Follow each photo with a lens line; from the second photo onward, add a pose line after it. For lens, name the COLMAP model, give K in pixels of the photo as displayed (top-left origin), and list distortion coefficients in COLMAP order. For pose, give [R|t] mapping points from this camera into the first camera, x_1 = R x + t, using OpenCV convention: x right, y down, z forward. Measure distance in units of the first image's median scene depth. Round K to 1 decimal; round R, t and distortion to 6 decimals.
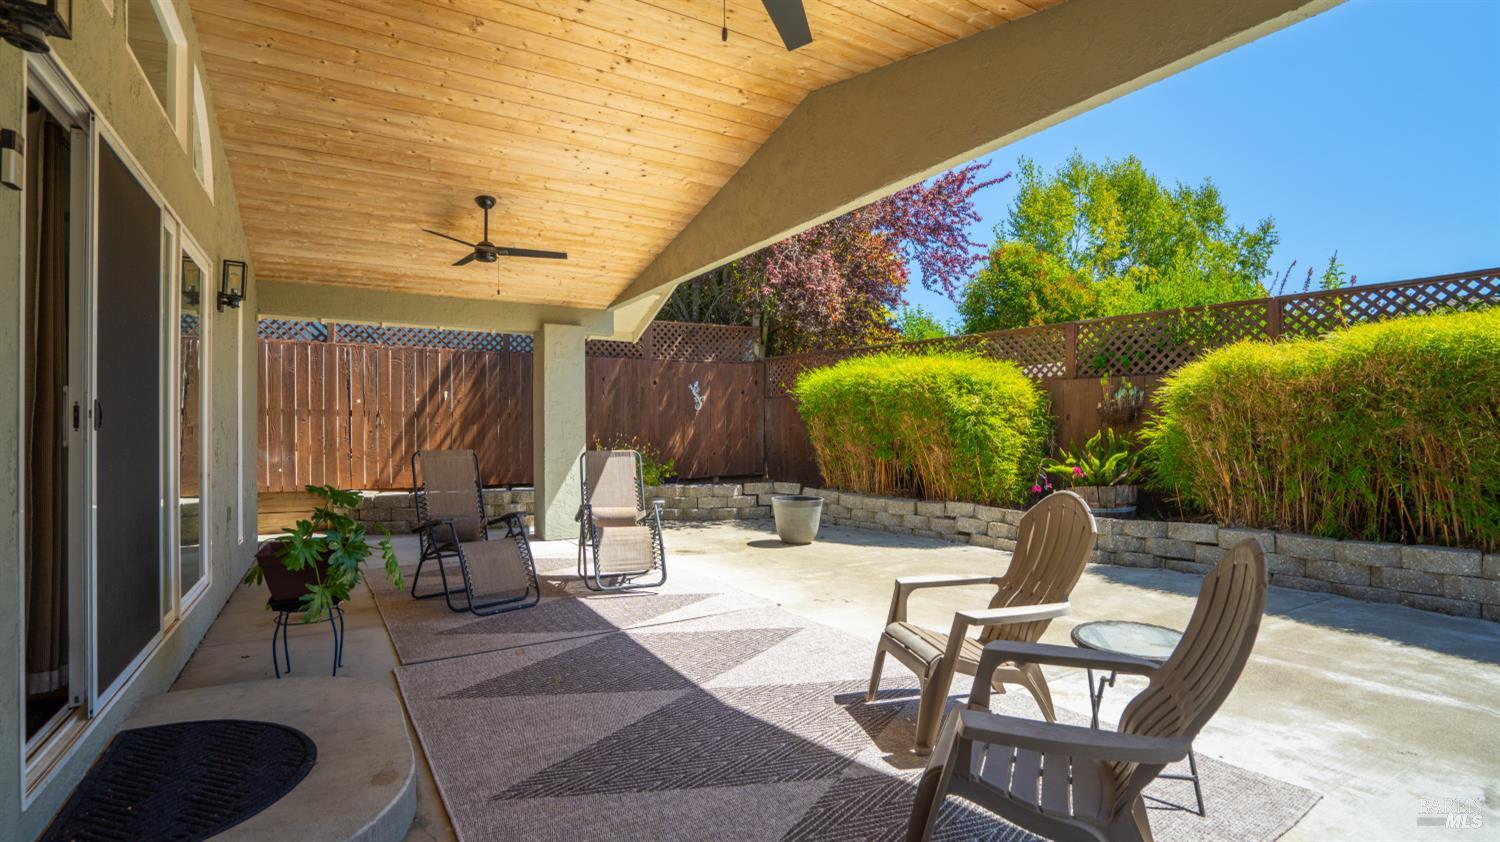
lens RADIAL K [[684.9, 0, 743.8], [0, 684.9, 417.1], [0, 0, 1]] dist [-0.000436, -0.000205]
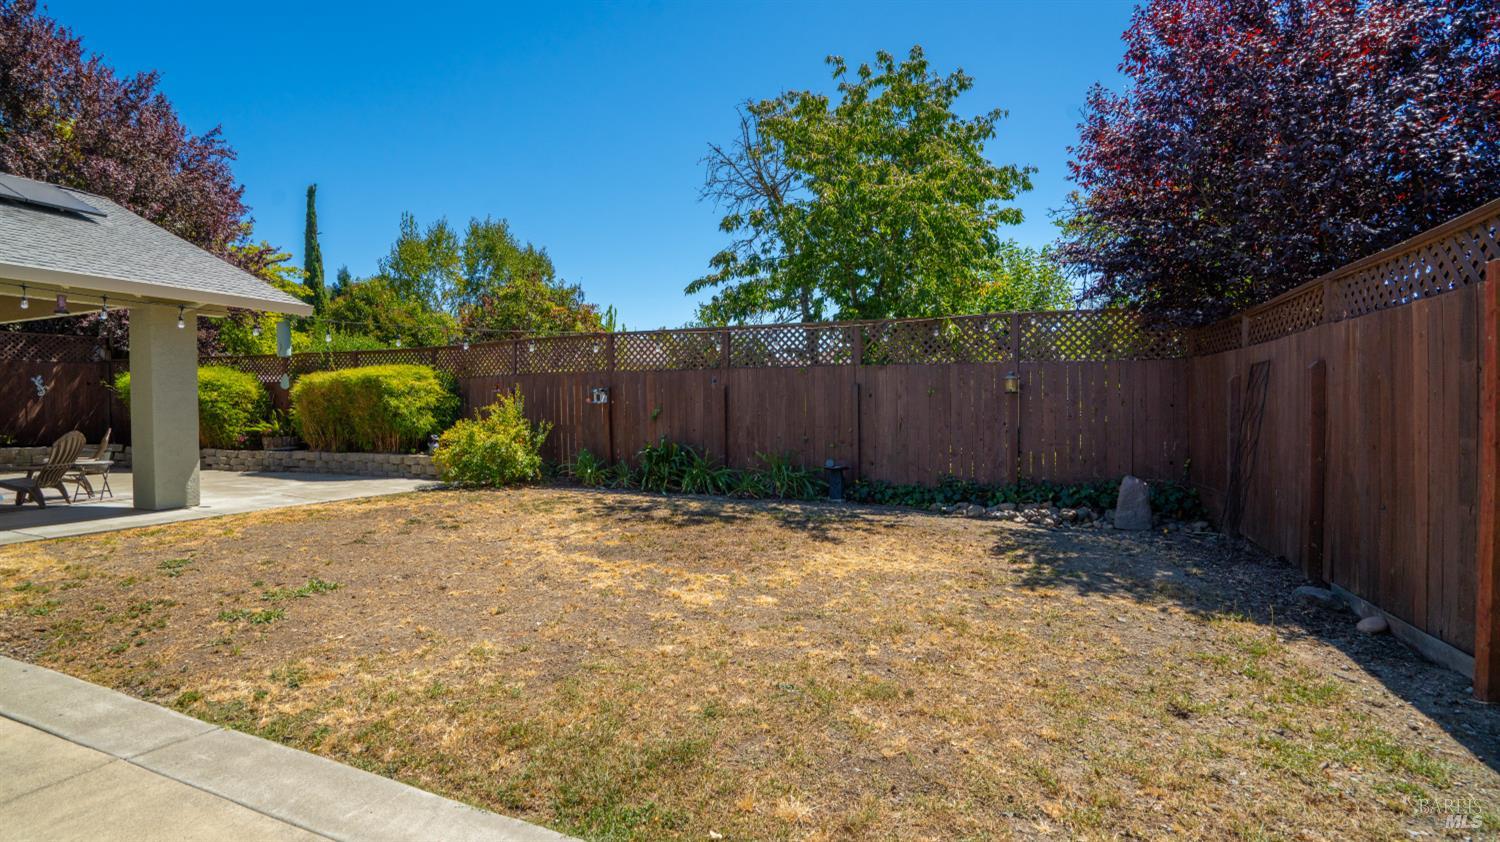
lens RADIAL K [[684.9, 0, 743.8], [0, 684.9, 417.1], [0, 0, 1]] dist [-0.000436, -0.000205]
pose [[0.830816, -0.008825, 0.556477, 0.344527], [-0.009696, 0.999493, 0.030327, -0.022800], [-0.556463, -0.030592, 0.830309, -0.962036]]
